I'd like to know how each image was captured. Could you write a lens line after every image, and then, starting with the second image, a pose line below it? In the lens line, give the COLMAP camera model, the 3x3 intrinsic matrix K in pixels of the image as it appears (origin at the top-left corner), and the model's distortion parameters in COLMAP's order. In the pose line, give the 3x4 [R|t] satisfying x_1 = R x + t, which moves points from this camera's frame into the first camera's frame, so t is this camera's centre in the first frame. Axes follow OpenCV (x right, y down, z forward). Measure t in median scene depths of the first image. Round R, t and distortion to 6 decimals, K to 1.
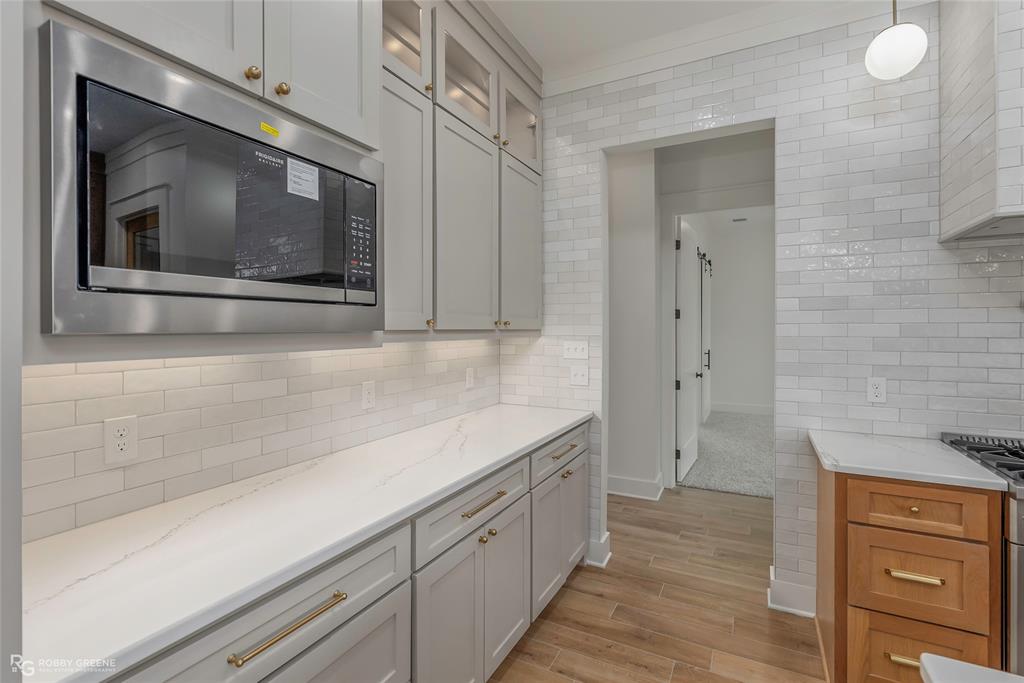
lens RADIAL K [[470.6, 0, 517.2], [0, 470.6, 330.6], [0, 0, 1]] dist [-0.011374, 0.004774]
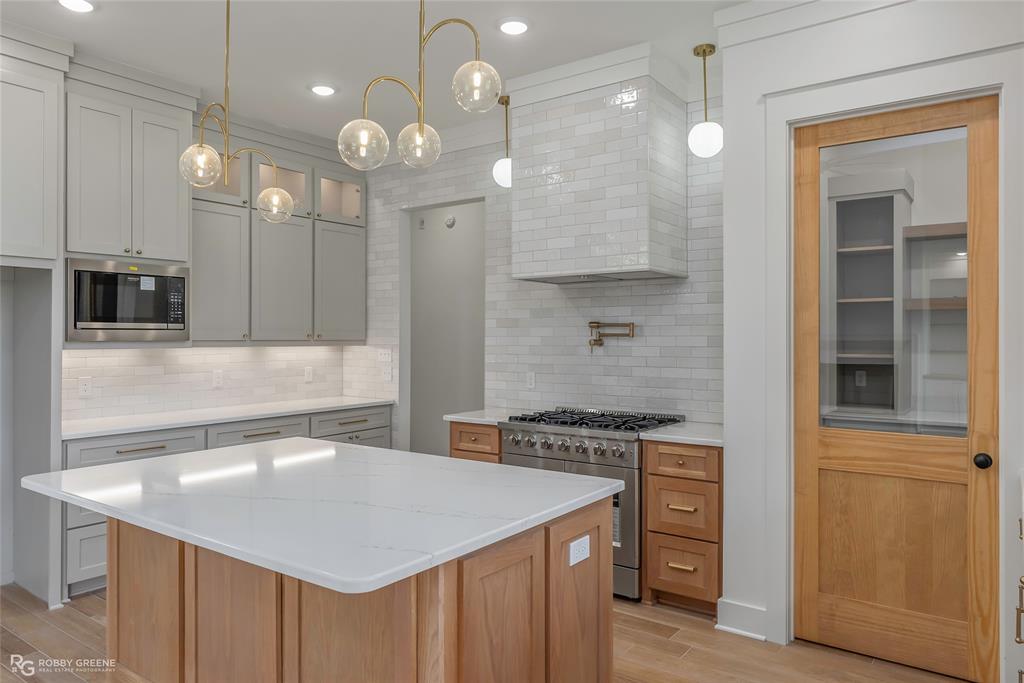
lens RADIAL K [[693.6, 0, 515.5], [0, 693.6, 334.3], [0, 0, 1]] dist [-0.002515, 0.006188]
pose [[0.988337, 0.000488, -0.152282, 1.118580], [-0.002053, 0.999947, -0.010122, 0.000361], [0.152268, 0.010317, 0.988285, -1.300807]]
